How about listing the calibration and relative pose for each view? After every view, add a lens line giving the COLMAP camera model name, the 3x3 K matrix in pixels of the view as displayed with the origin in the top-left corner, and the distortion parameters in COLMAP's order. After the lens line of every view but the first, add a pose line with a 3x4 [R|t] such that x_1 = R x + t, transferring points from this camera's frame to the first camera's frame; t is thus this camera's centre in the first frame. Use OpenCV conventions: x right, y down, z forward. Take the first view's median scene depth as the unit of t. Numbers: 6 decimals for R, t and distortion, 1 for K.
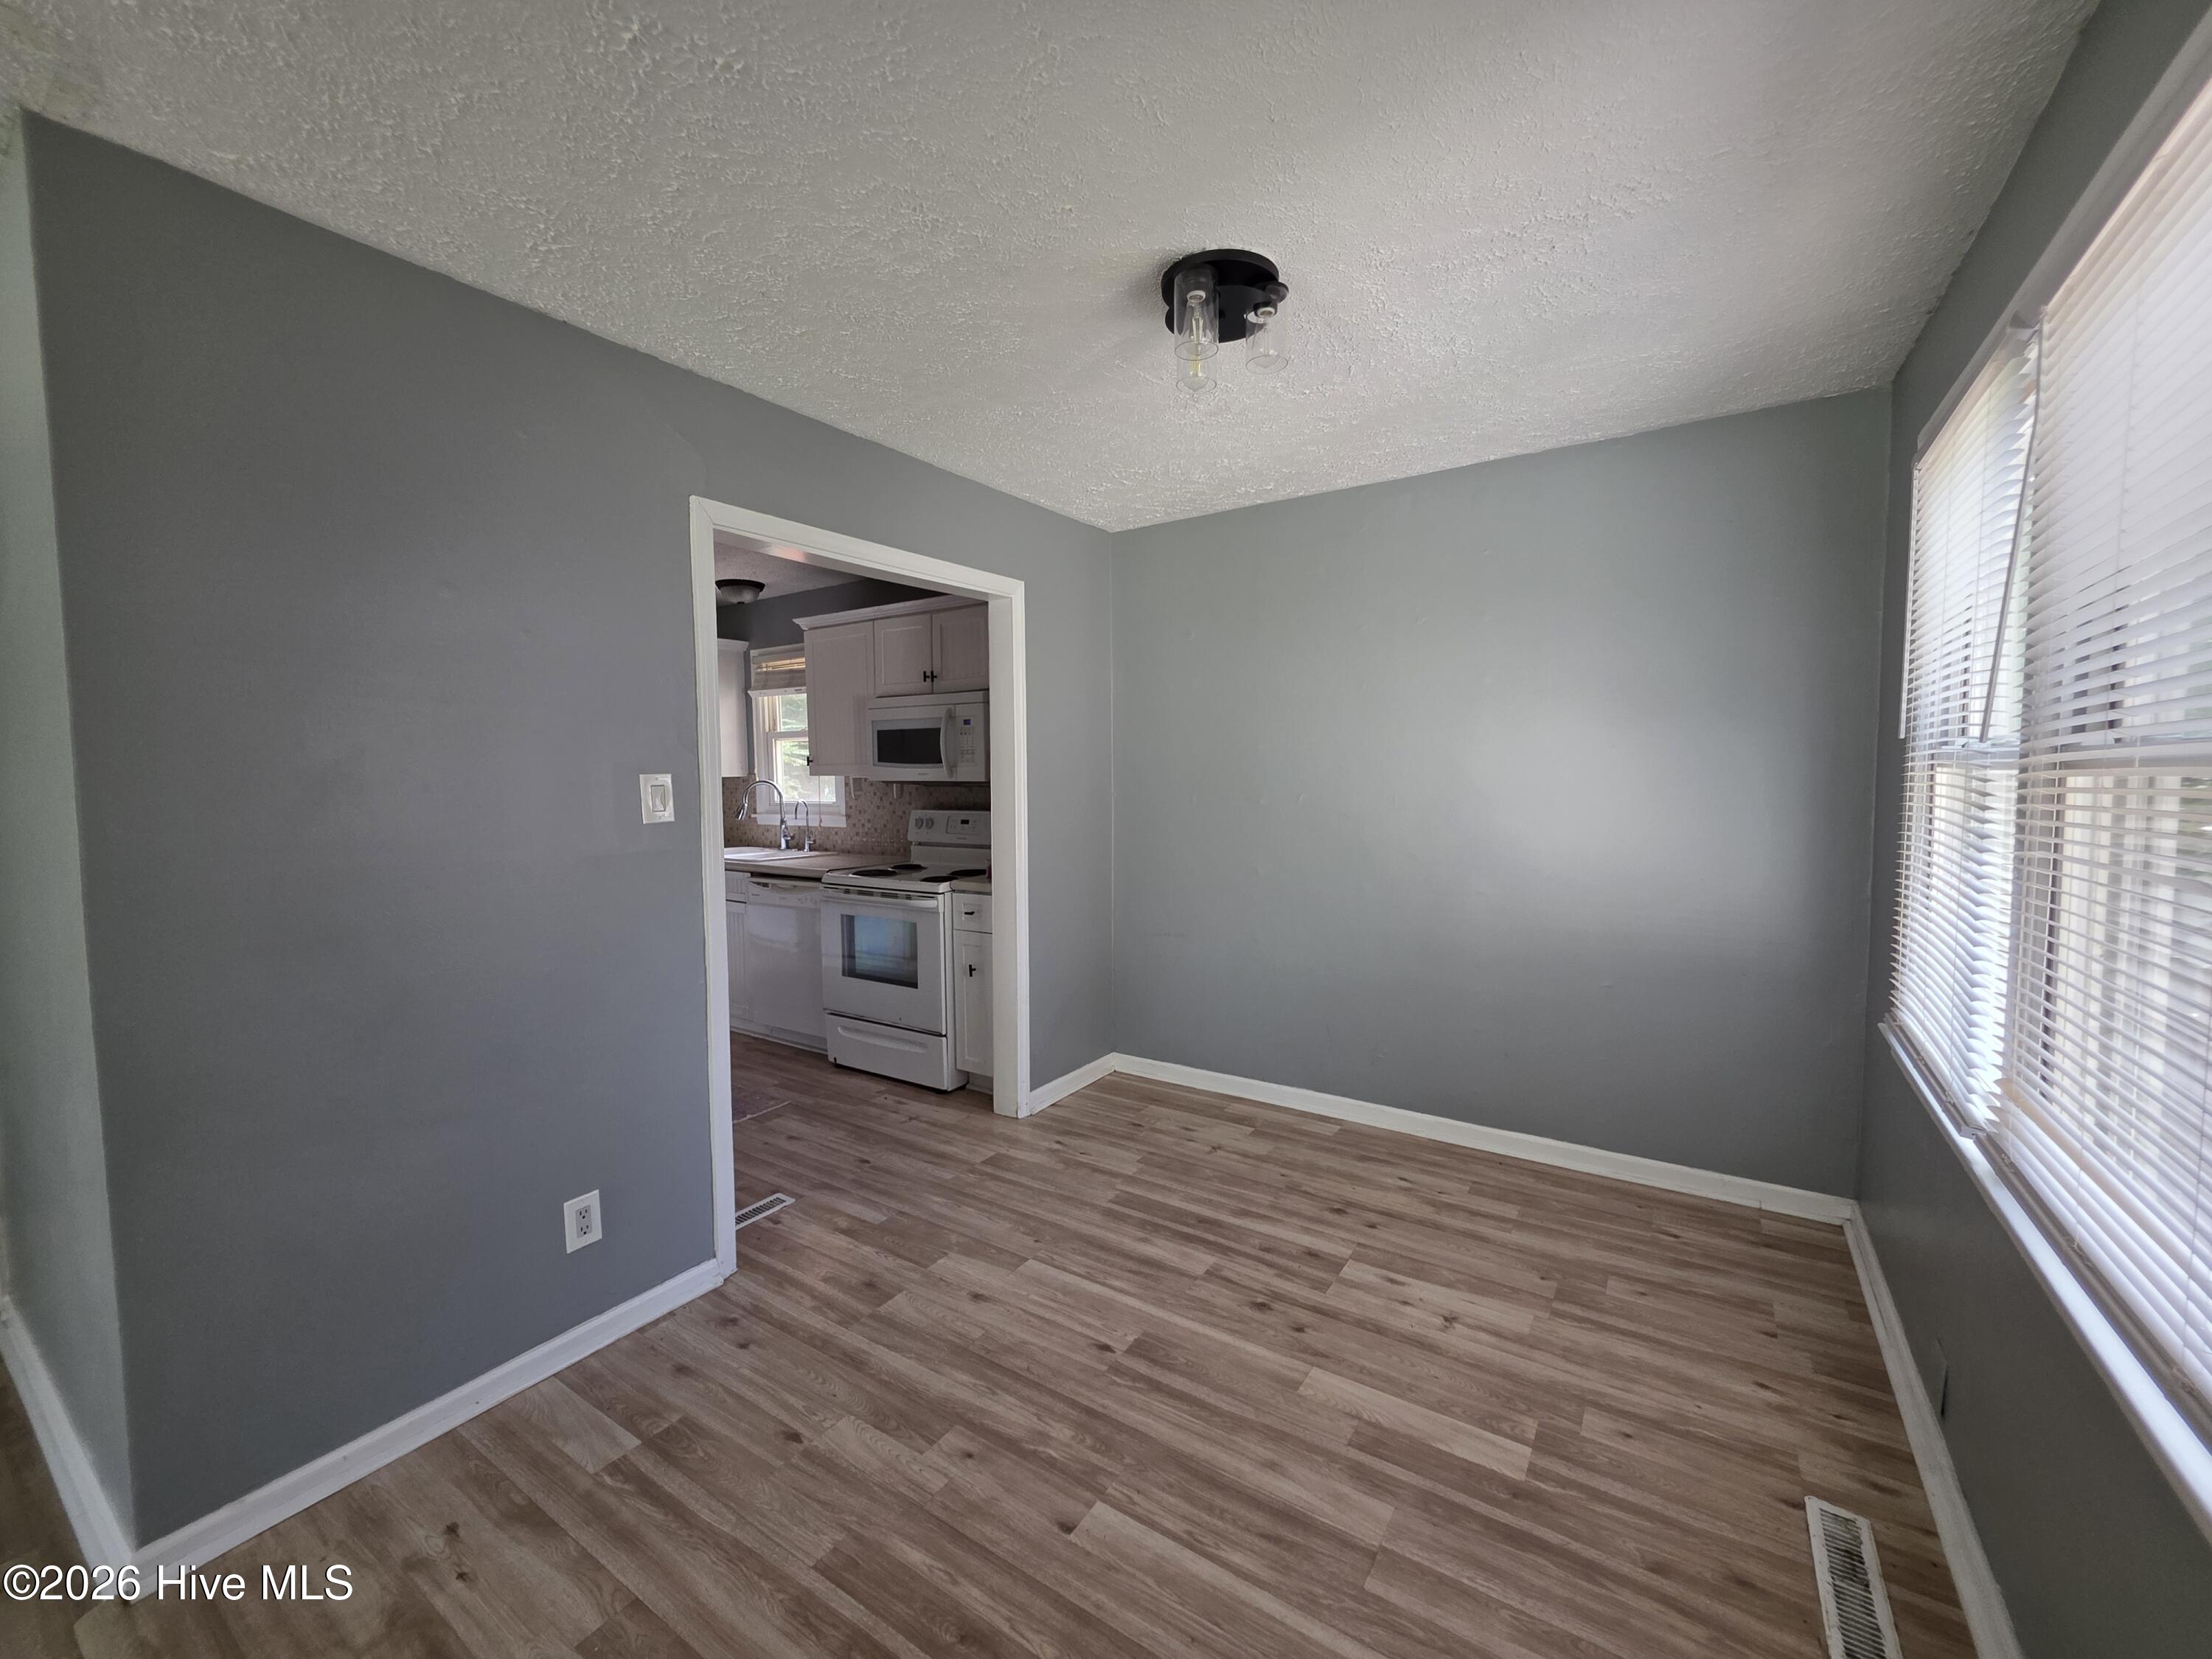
lens RADIAL K [[894.8, 0, 1126.6], [0, 894.8, 846.4], [0, 0, 1]] dist [0.001465, 0.001343]
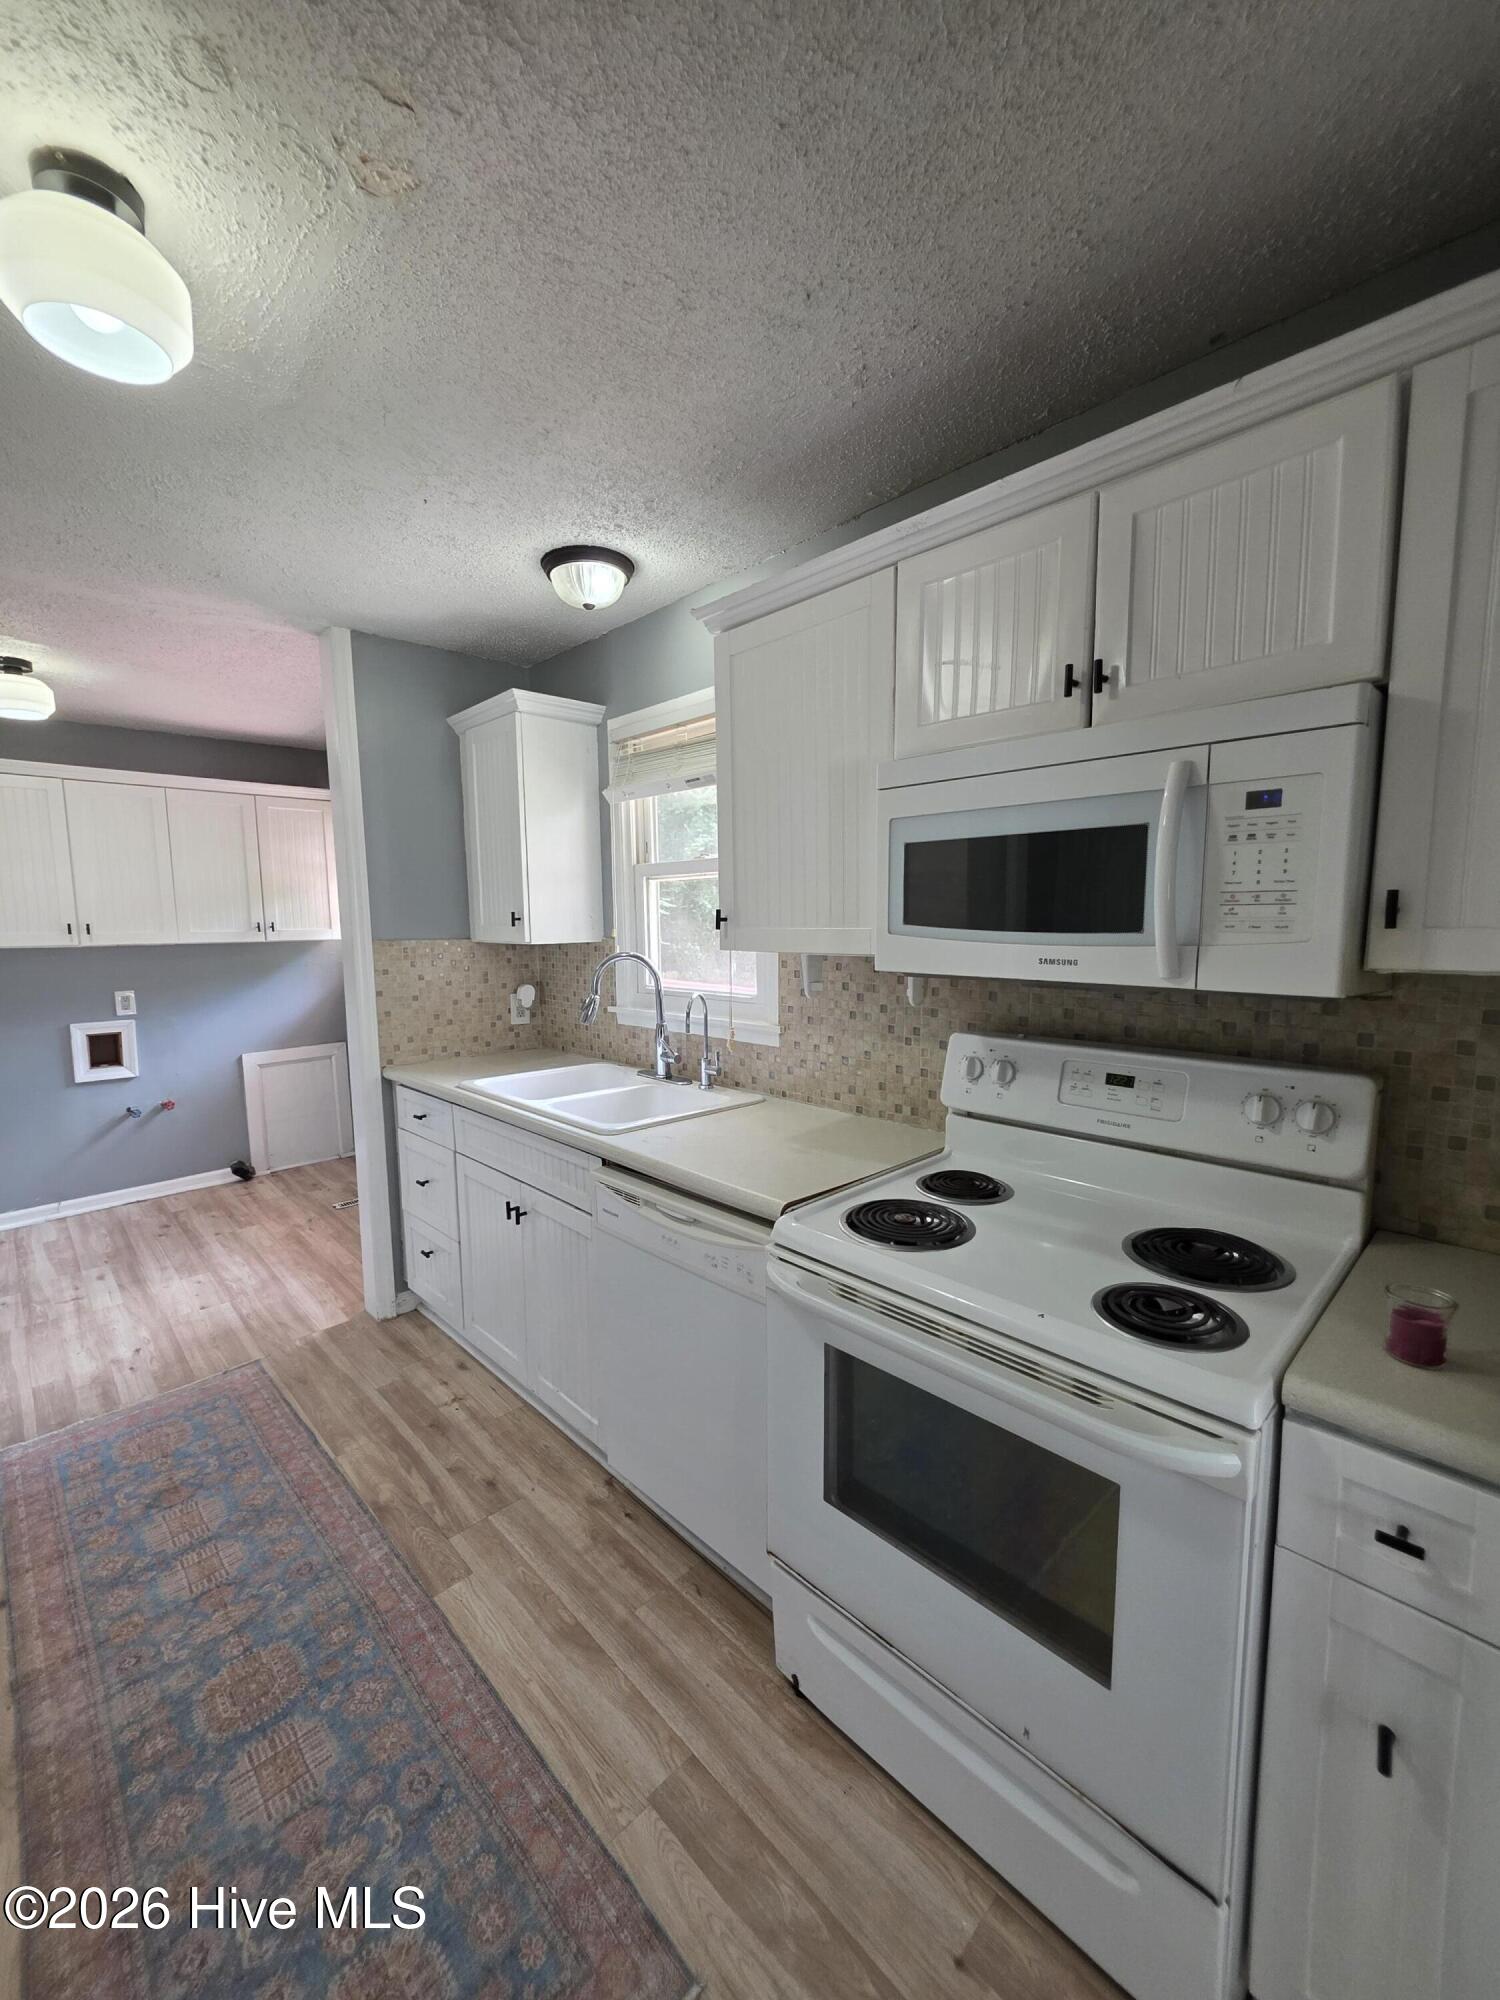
lens RADIAL K [[809.0, 0, 742.7], [0, 809.0, 1014.0], [0, 0, 1]] dist [0.001465, 0.001343]
pose [[0.971262, 0.024850, -0.236713, -0.229089], [-0.014628, 0.998887, 0.044842, -0.061550], [0.237563, -0.040091, 0.970544, 0.558129]]
